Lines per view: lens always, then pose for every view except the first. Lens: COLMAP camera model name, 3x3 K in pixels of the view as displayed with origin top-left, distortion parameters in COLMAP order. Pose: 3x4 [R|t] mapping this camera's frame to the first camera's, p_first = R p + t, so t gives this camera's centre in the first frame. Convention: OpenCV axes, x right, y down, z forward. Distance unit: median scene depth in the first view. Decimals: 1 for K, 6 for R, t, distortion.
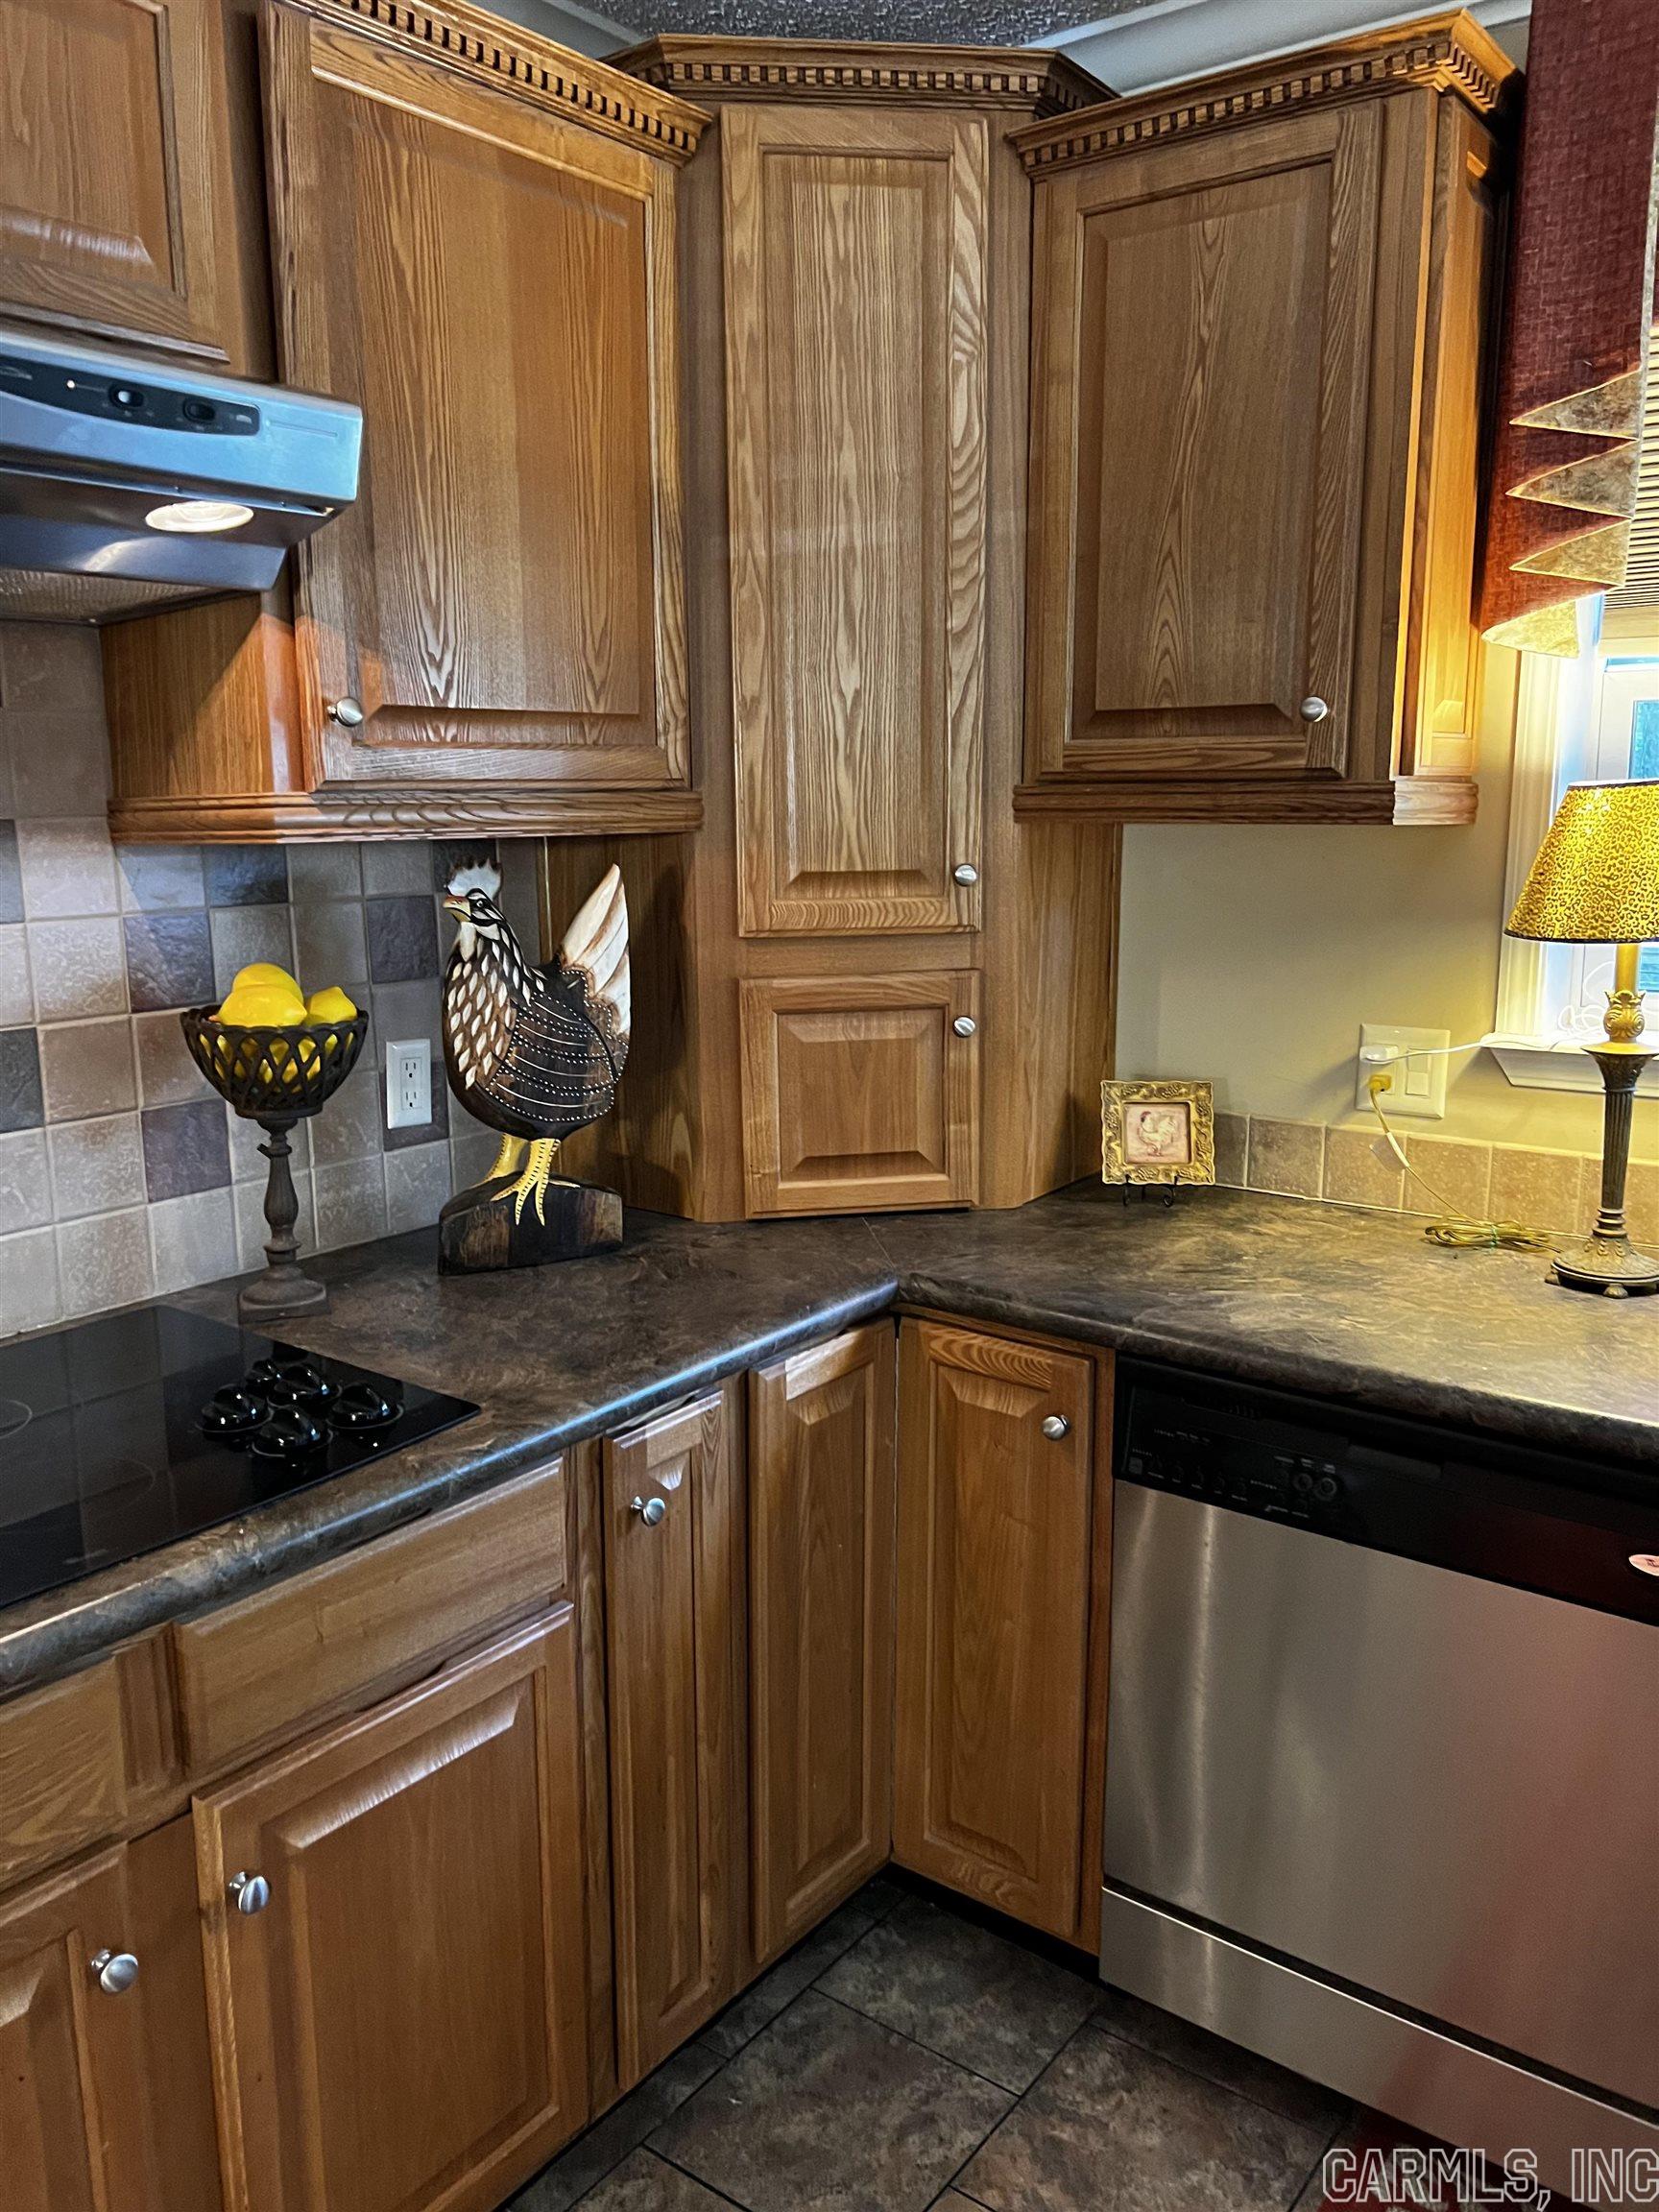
lens RADIAL K [[1711.2, 0, 825.4], [0, 1711.2, 1097.5], [0, 0, 1]] dist [0.064033, -0.062992]
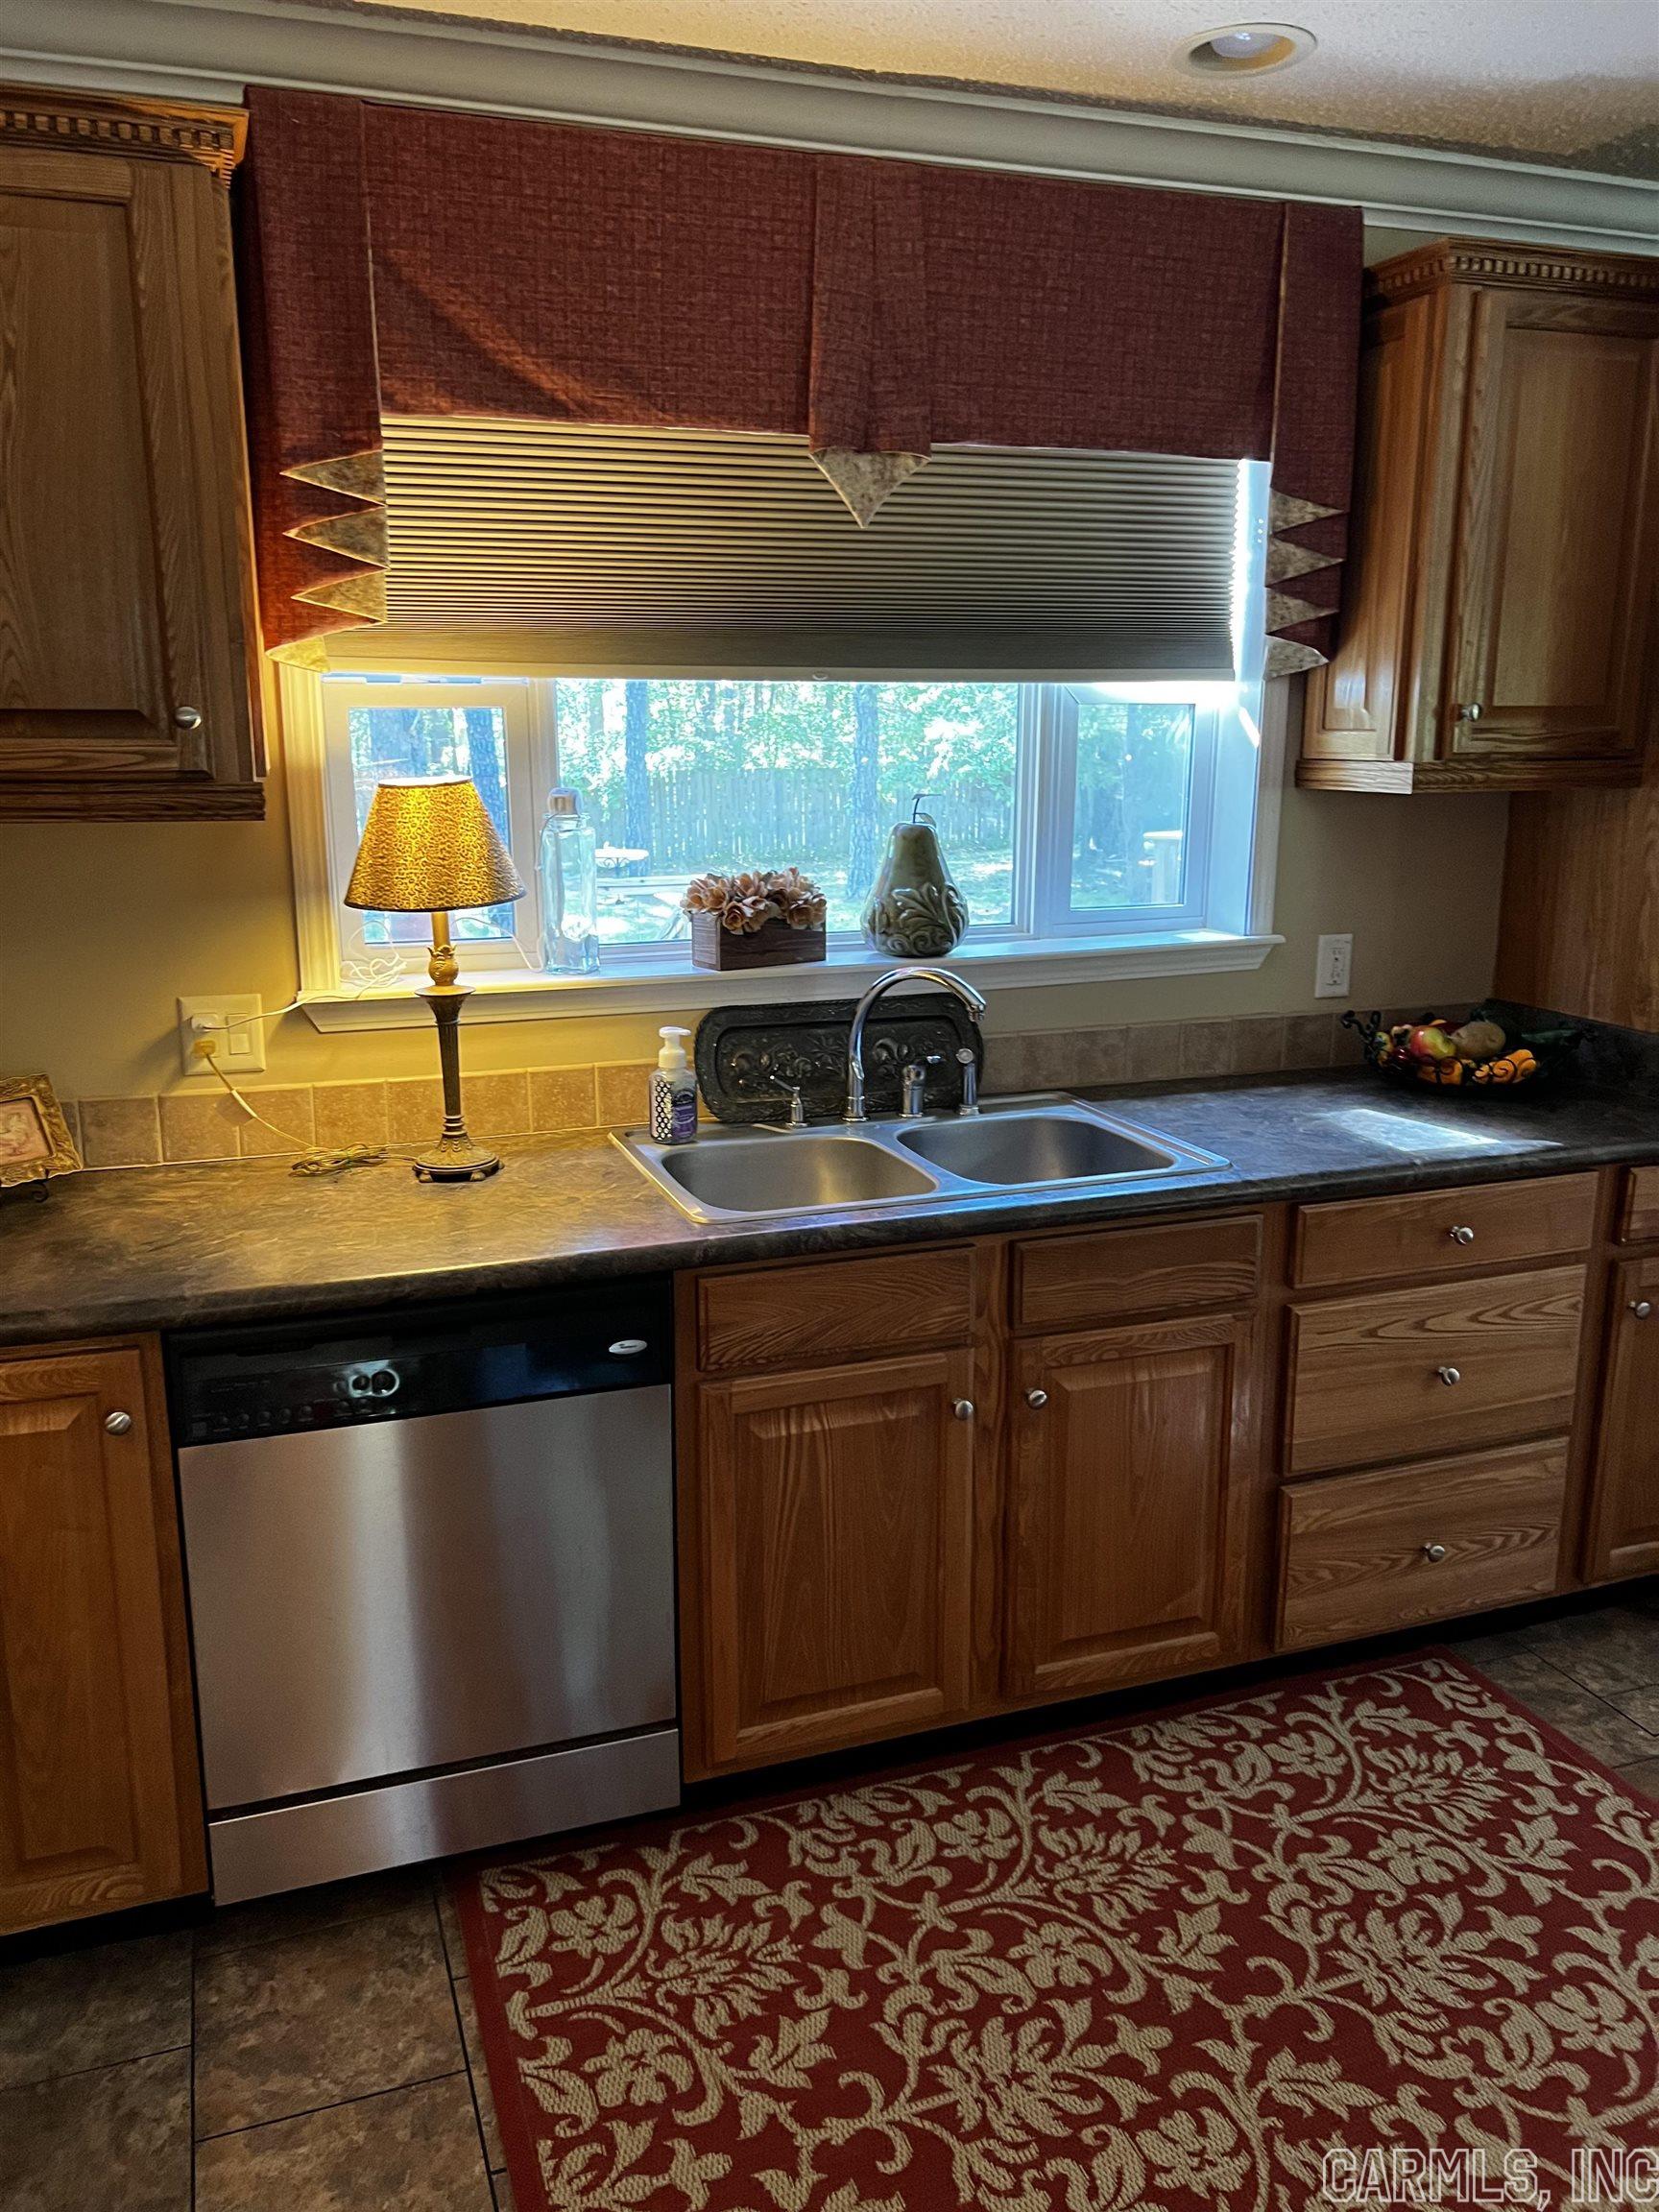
lens RADIAL K [[1723.1, 0, 837.6], [0, 1723.1, 1113.7], [0, 0, 1]] dist [0.074246, -0.054429]
pose [[0.537979, -0.183542, 0.822734, -0.439287], [0.144105, 0.981665, 0.124769, -0.054630], [-0.830549, 0.051436, 0.554565, 0.051086]]
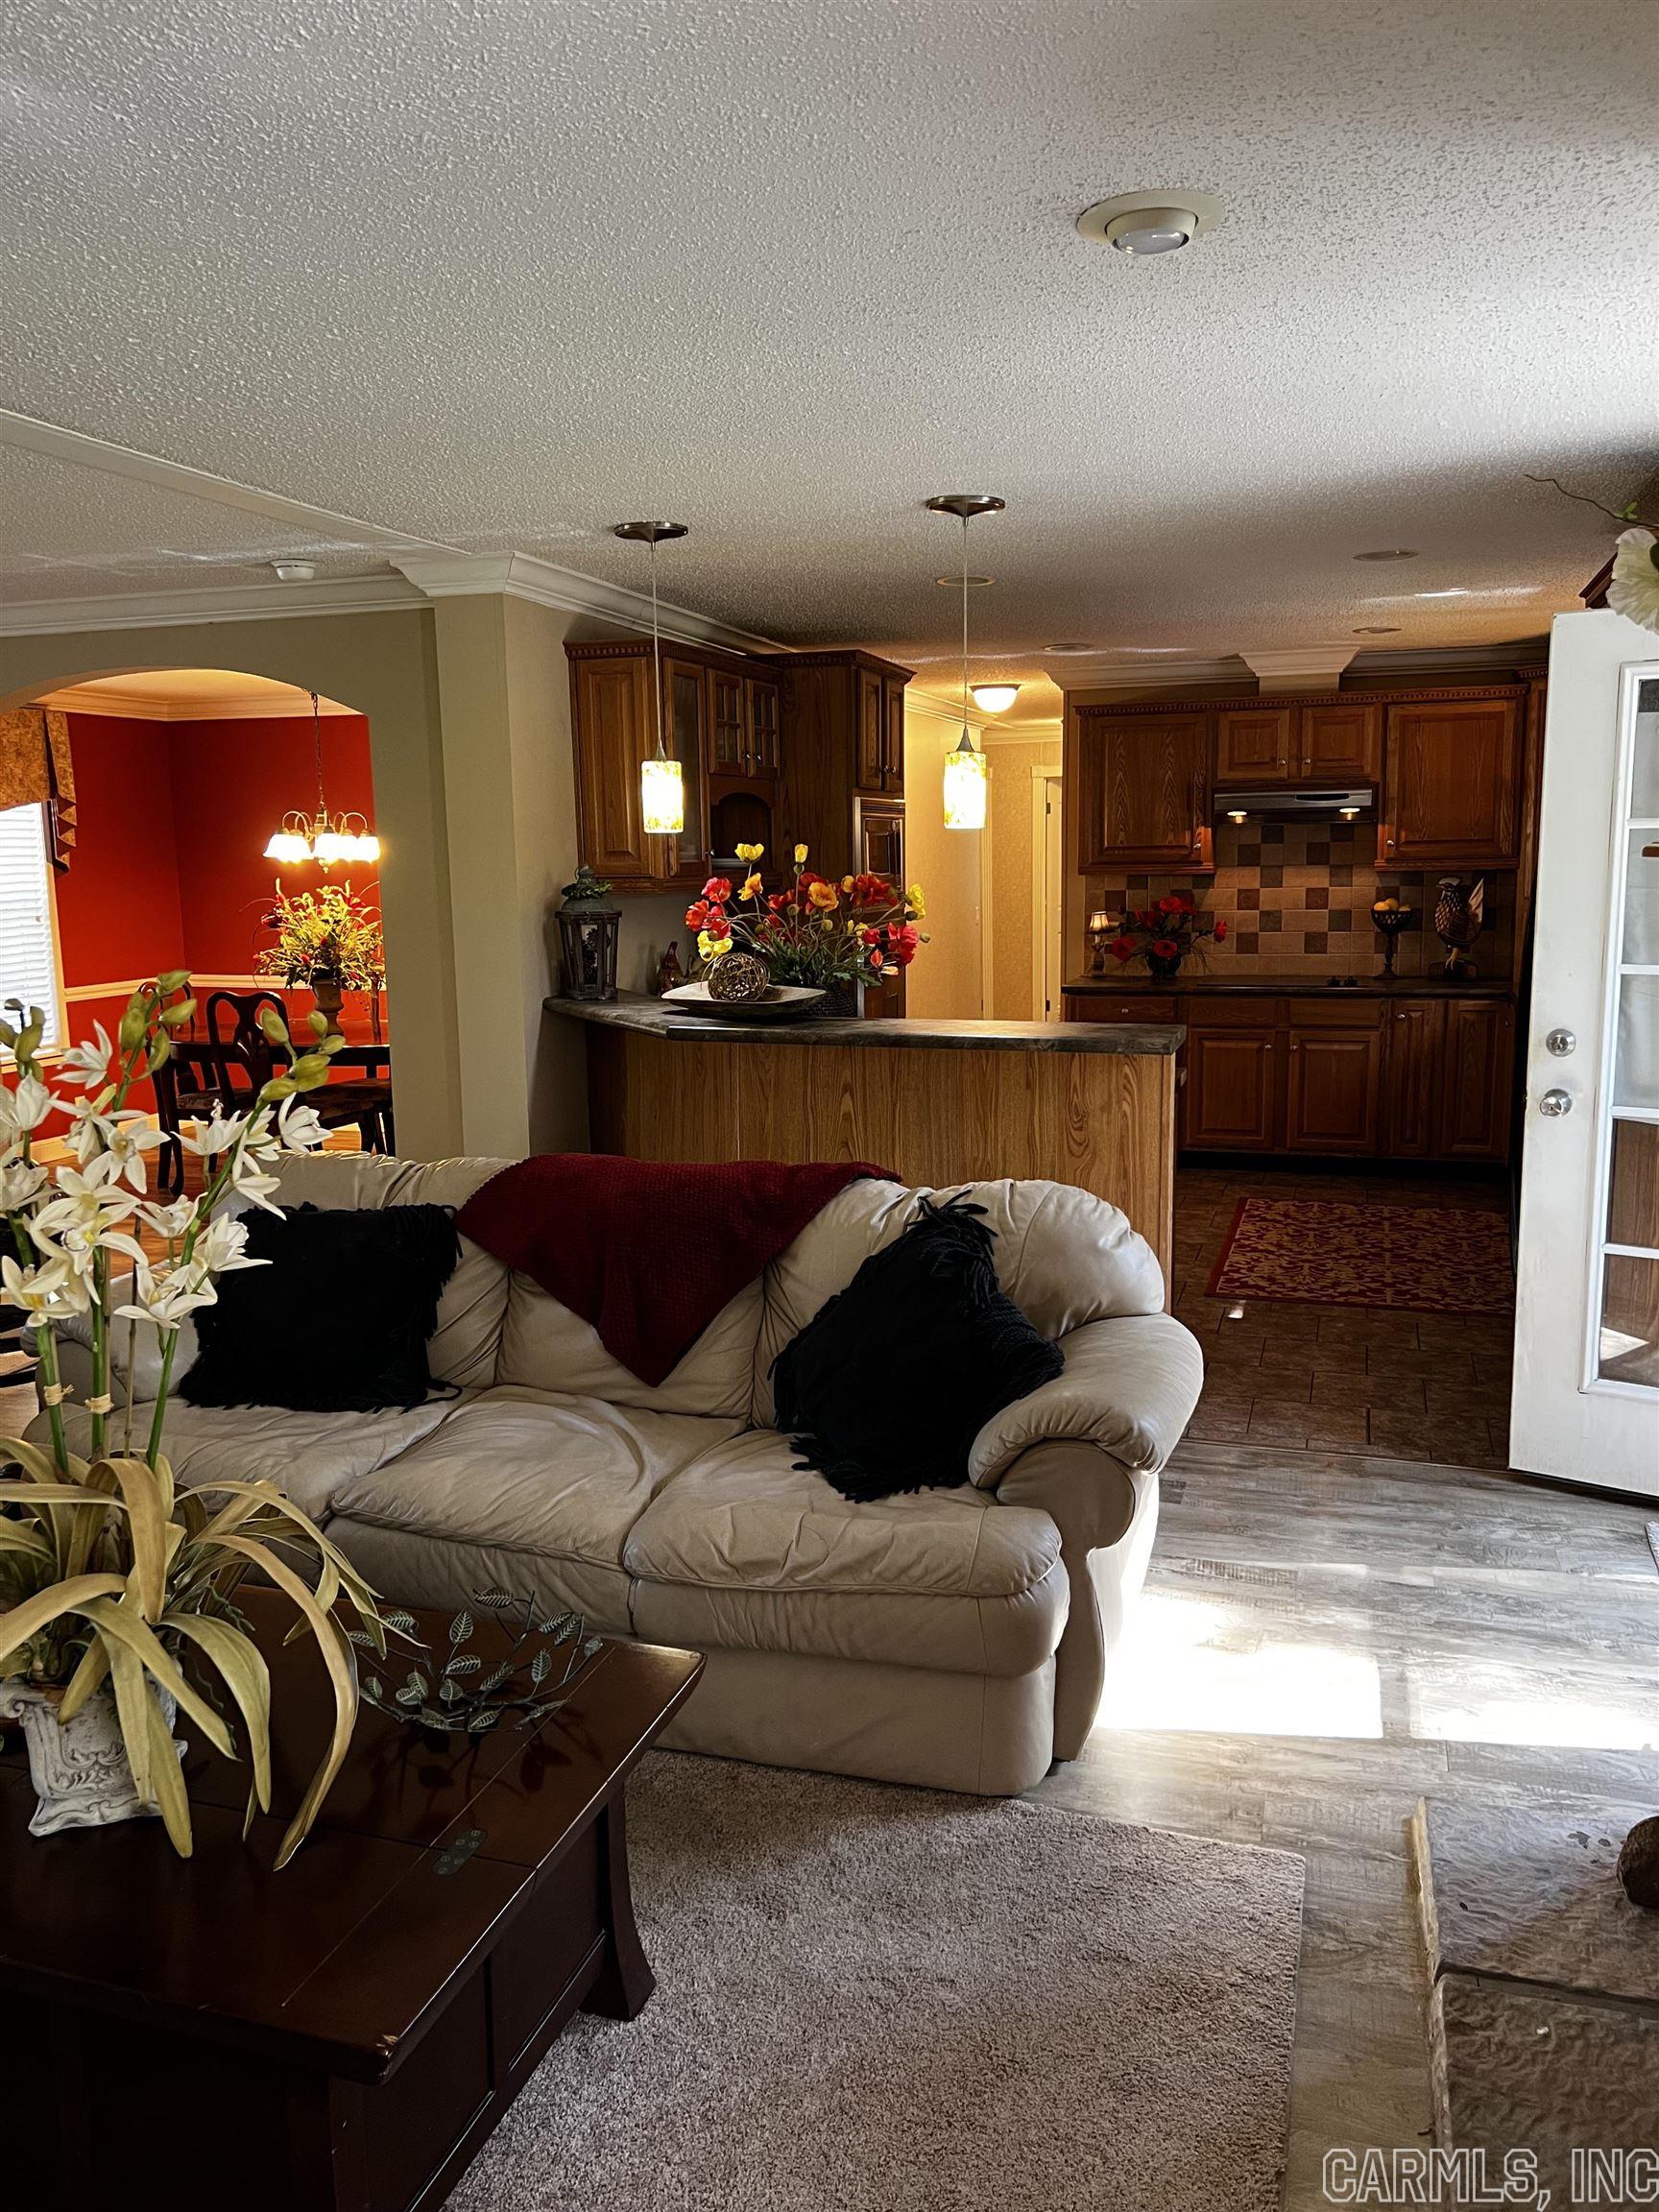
lens RADIAL K [[1671.8, 0, 810.3], [0, 1671.8, 1118.9], [0, 0, 1]] dist [0.064737, -0.071560]
pose [[0.351717, 0.158004, -0.922676, 2.992783], [-0.153817, 0.982010, 0.109531, 0.217527], [0.923383, 0.103399, 0.369693, -1.768111]]
